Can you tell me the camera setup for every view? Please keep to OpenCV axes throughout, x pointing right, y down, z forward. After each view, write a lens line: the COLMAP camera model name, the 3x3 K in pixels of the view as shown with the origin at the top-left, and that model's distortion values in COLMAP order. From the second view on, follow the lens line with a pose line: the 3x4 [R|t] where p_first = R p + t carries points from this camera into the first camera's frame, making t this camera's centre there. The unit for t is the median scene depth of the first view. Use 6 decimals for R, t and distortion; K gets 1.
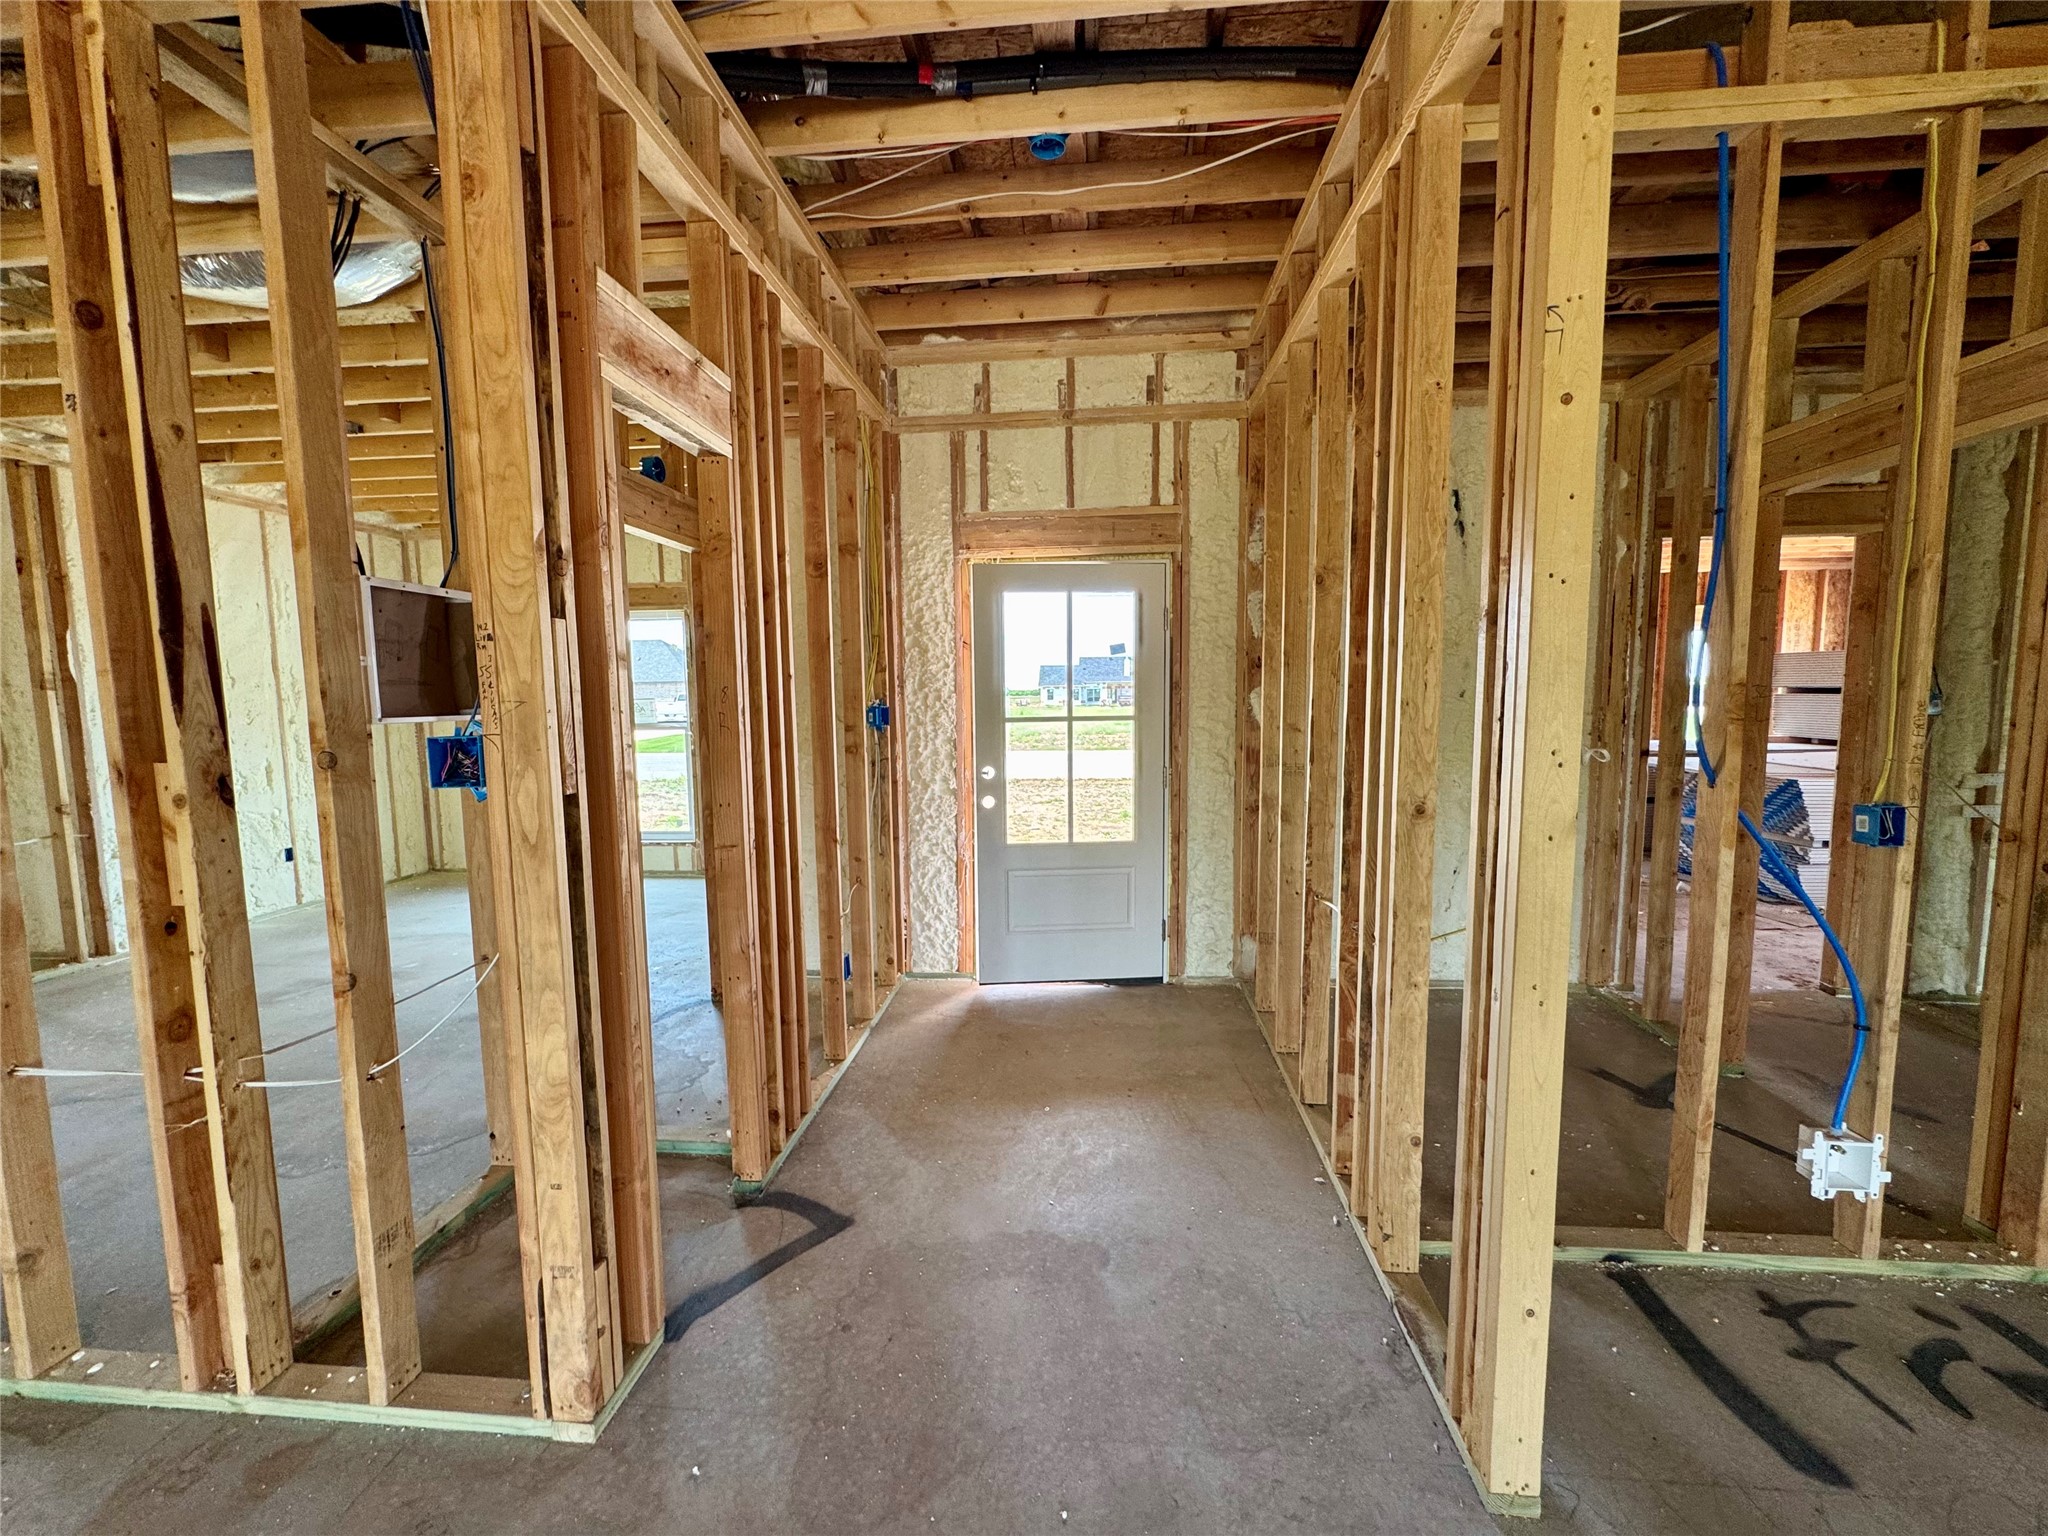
lens RADIAL K [[817.6, 0, 1021.8], [0, 817.6, 777.3], [0, 0, 1]] dist [-0.001857, -0.000013]
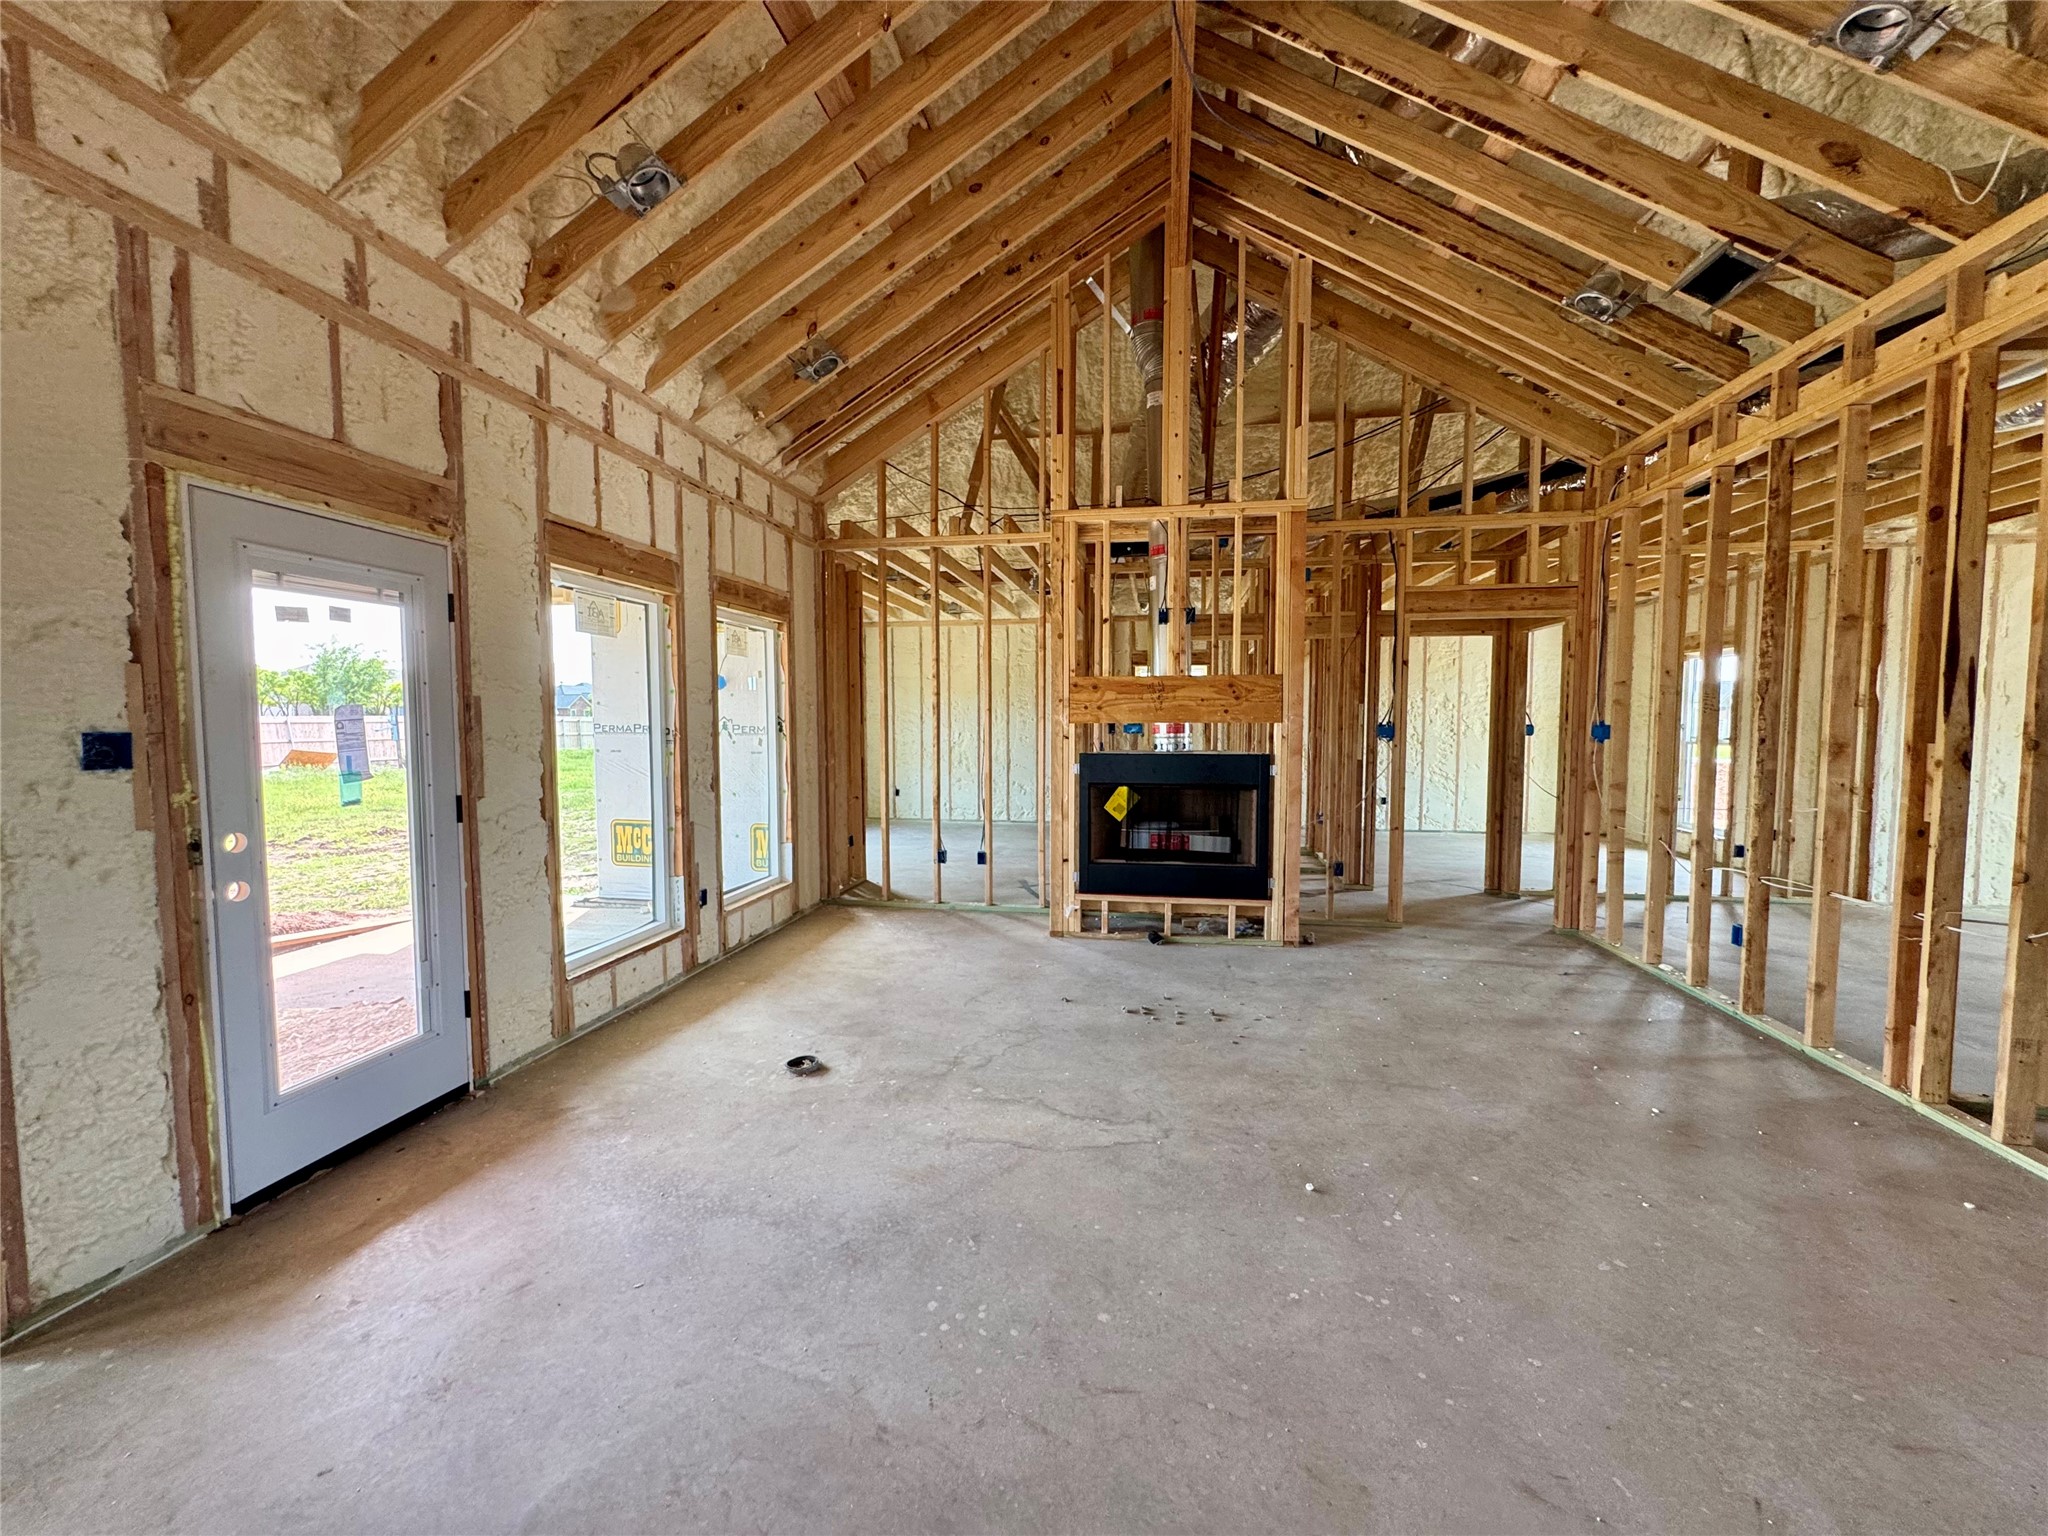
lens RADIAL K [[817.6, 0, 1020.0], [0, 817.6, 770.3], [0, 0, 1]] dist [-0.001857, -0.000013]
pose [[-0.085000, 0.067708, -0.994078, 0.951186], [-0.097953, 0.992288, 0.075962, 0.102367], [0.991555, 0.103829, -0.077712, -0.889079]]
